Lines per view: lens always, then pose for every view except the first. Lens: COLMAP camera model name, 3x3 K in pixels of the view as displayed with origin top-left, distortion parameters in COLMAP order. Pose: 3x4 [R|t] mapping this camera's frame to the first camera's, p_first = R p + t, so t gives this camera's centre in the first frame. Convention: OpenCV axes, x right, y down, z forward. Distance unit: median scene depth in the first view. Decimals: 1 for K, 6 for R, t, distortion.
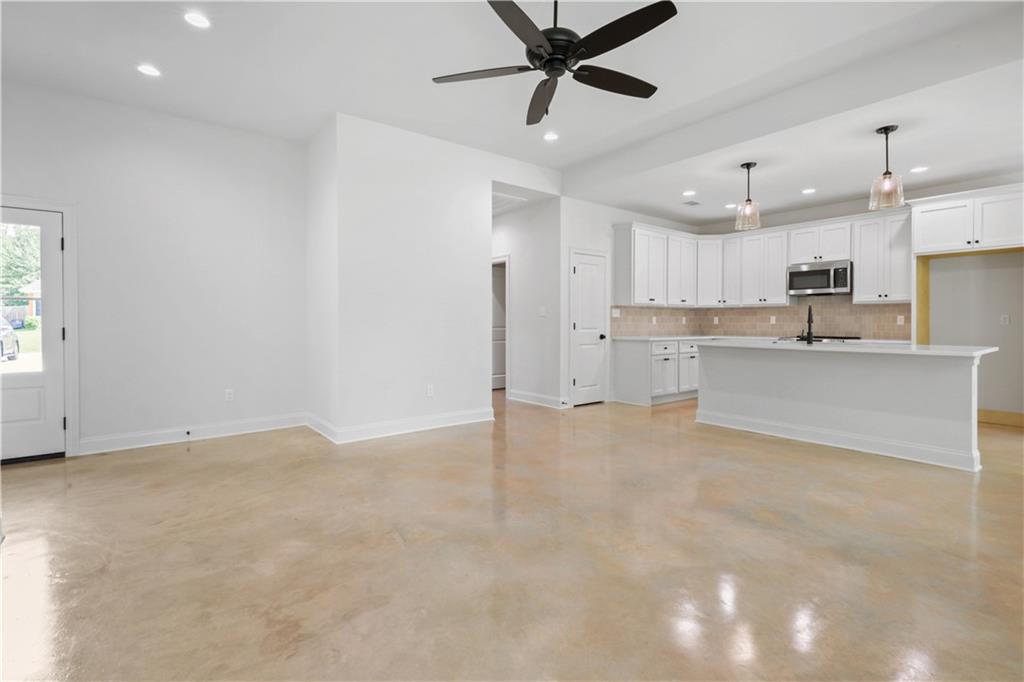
lens RADIAL K [[472.0, 0, 513.2], [0, 472.0, 324.5], [0, 0, 1]] dist [0.001068, 0.000123]
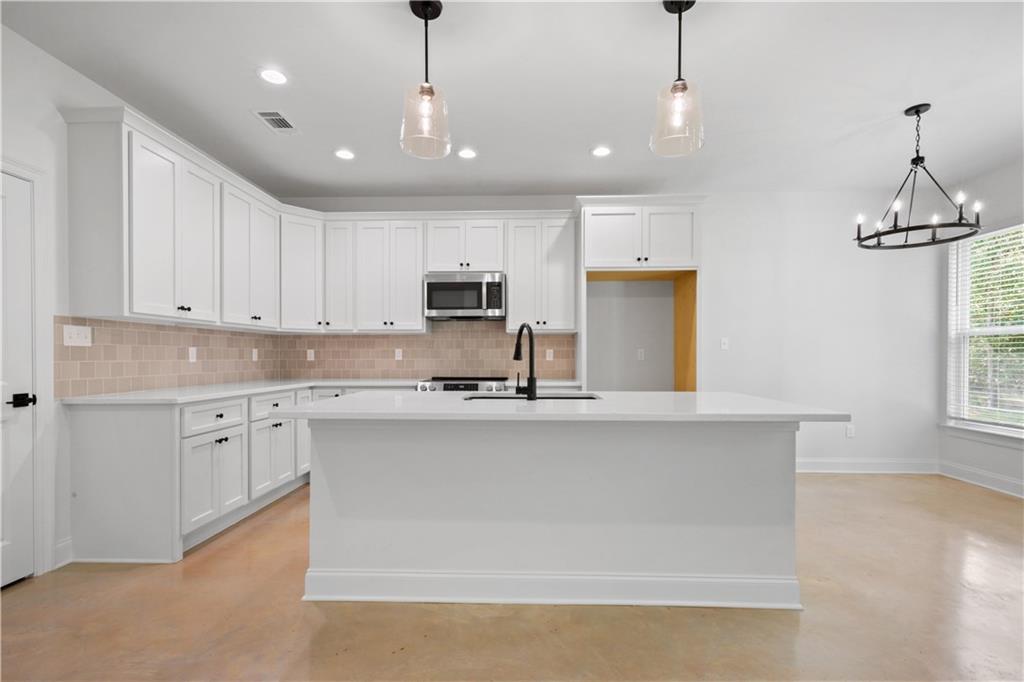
lens RADIAL K [[466.8, 0, 513.7], [0, 466.8, 360.1], [0, 0, 1]] dist [0.002631, -0.000048]
pose [[0.637839, -0.008022, 0.770128, 0.152525], [0.005438, 0.999968, 0.005912, -0.004854], [-0.770150, 0.000417, 0.637862, 0.478968]]
